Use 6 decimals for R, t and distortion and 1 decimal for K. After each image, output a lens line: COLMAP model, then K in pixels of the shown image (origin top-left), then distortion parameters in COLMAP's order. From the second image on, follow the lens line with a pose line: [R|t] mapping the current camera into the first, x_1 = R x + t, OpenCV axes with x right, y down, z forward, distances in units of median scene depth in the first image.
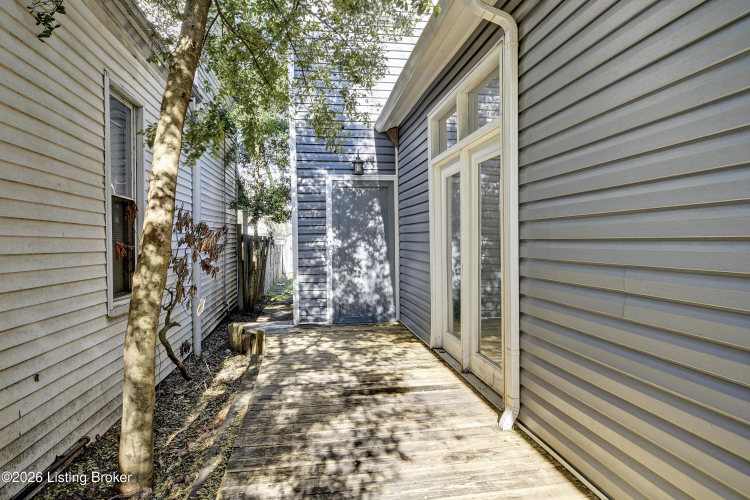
lens RADIAL K [[454.6, 0, 375.8], [0, 454.6, 241.3], [0, 0, 1]] dist [0.028580, -0.000354]
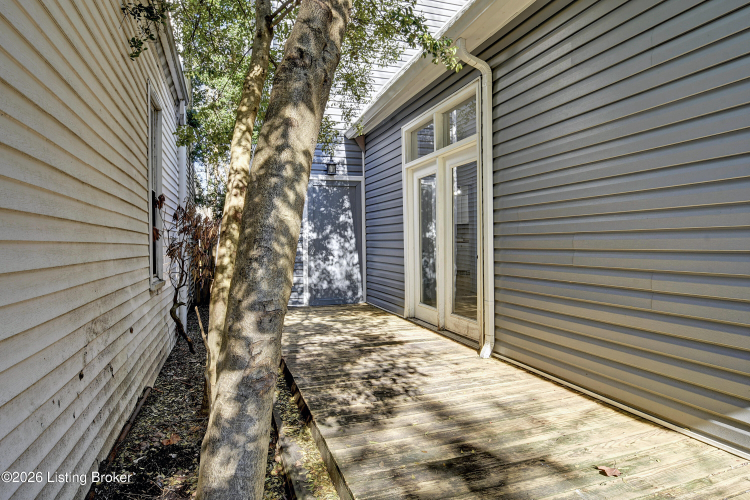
lens RADIAL K [[454.6, 0, 375.8], [0, 454.6, 241.3], [0, 0, 1]] dist [0.028580, -0.000354]
pose [[0.984510, -0.002116, 0.175318, -0.167793], [0.003378, 0.999970, -0.006899, 0.035890], [-0.175298, 0.007384, 0.984488, -0.183459]]
